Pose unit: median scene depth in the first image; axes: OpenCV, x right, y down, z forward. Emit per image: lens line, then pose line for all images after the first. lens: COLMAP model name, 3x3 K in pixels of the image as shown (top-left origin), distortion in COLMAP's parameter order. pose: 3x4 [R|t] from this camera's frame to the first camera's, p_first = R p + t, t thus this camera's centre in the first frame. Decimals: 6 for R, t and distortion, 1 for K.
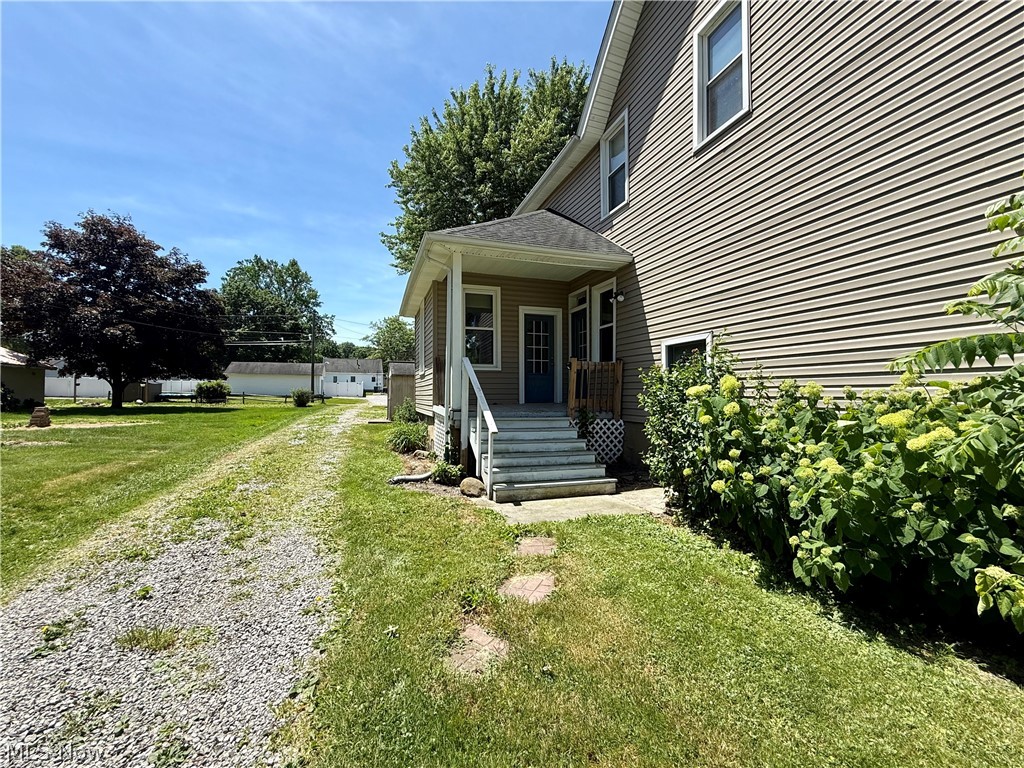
lens RADIAL K [[413.5, 0, 511.1], [0, 413.5, 385.2], [0, 0, 1]] dist [-0.003380, 0.001177]
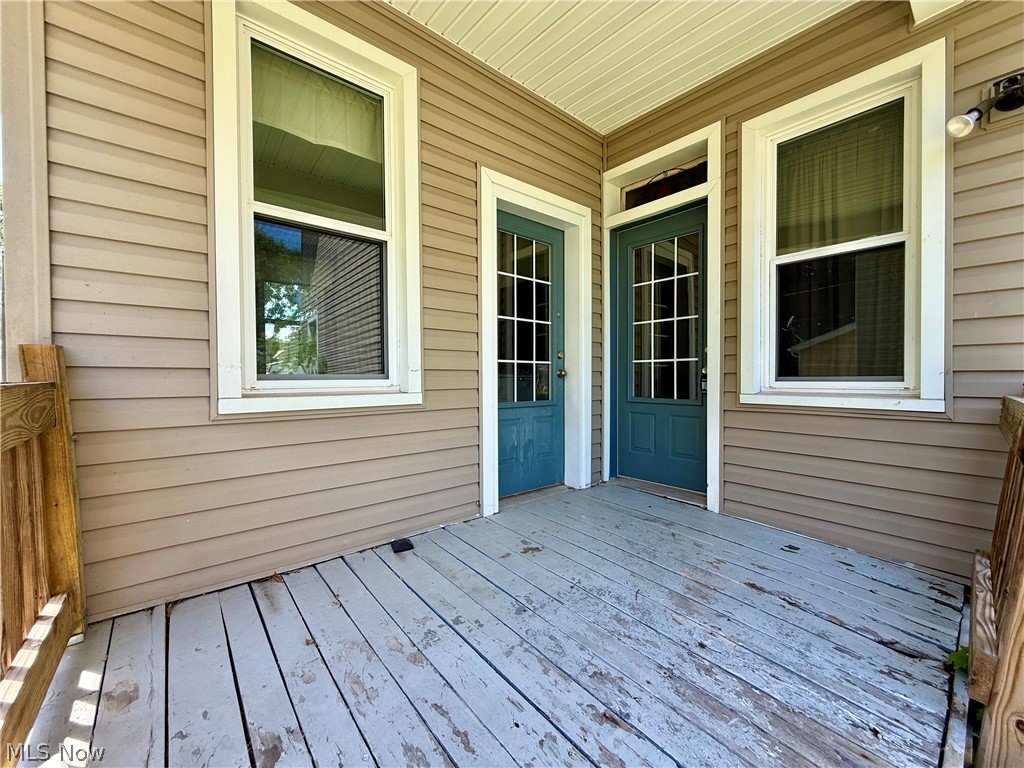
lens RADIAL K [[413.5, 0, 513.8], [0, 413.5, 384.2], [0, 0, 1]] dist [-0.003380, 0.001177]
pose [[0.927486, -0.009158, 0.373745, -0.063261], [-0.002937, 0.999491, 0.031780, -0.052884], [-0.373846, -0.030573, 0.926987, 0.707614]]
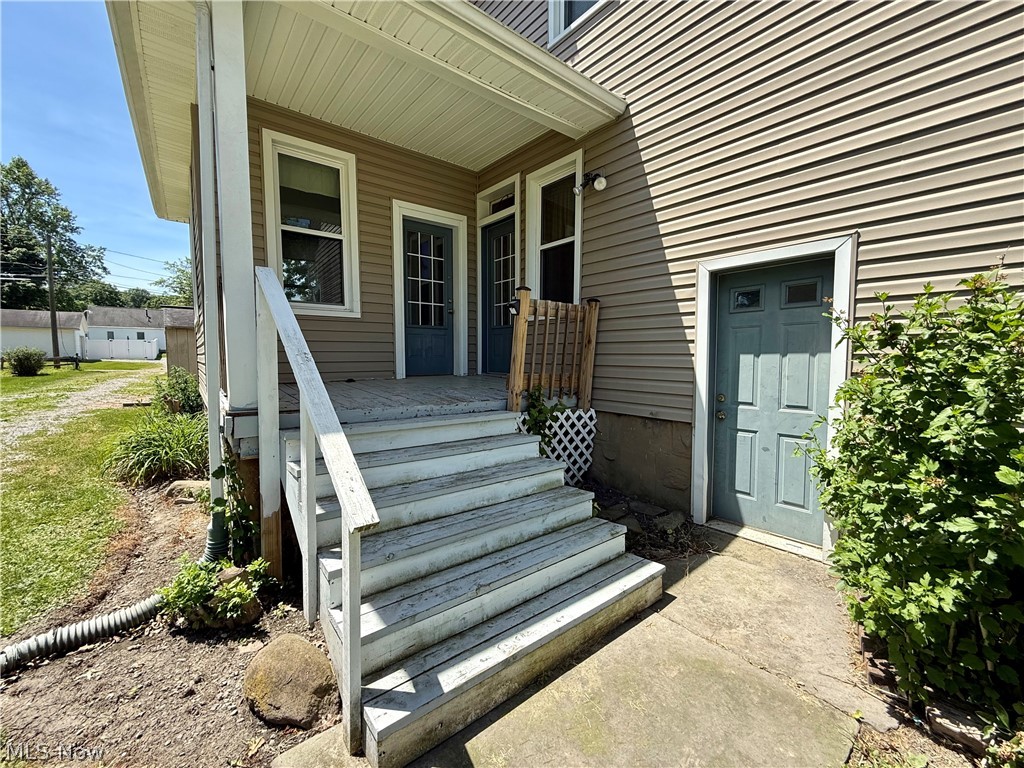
lens RADIAL K [[413.5, 0, 514.4], [0, 413.5, 386.2], [0, 0, 1]] dist [-0.003380, 0.001177]
pose [[0.938810, -0.023746, 0.343616, -0.021901], [-0.009184, 0.995540, 0.093891, 0.000508], [-0.344313, -0.091301, 0.934405, 0.401908]]
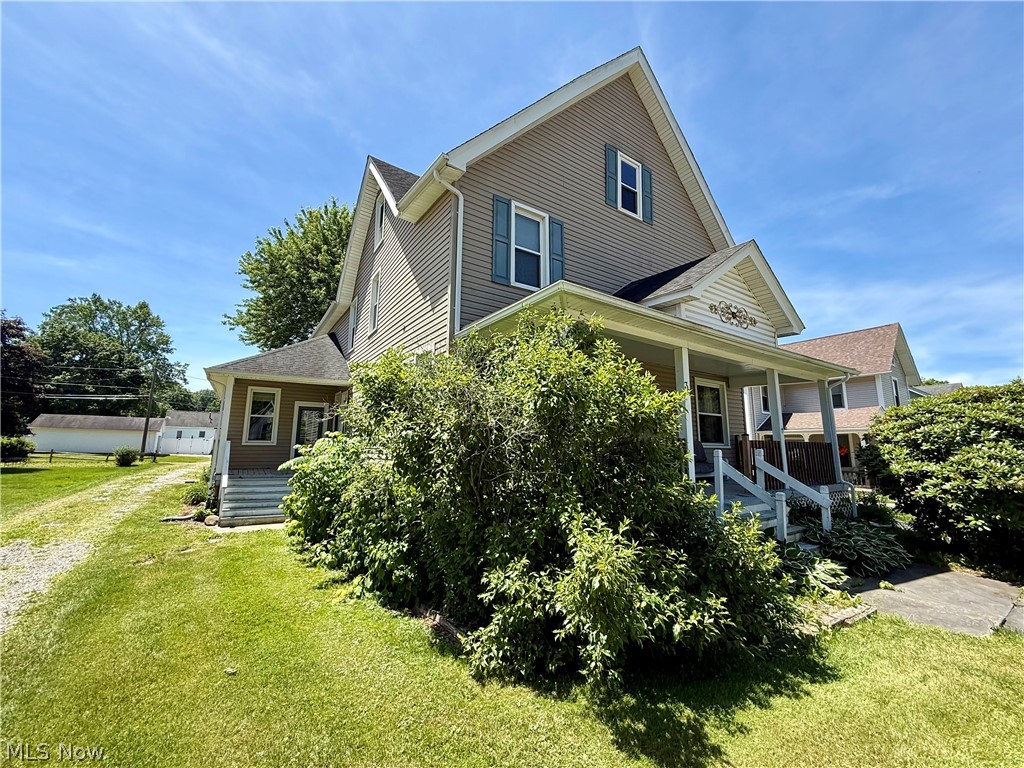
lens RADIAL K [[413.5, 0, 513.2], [0, 413.5, 384.8], [0, 0, 1]] dist [-0.003380, 0.001177]
pose [[0.965842, 0.049678, 0.254324, 0.383440], [-0.014668, 0.990359, -0.137746, -0.054968], [-0.258715, 0.129310, 0.957259, -0.610703]]
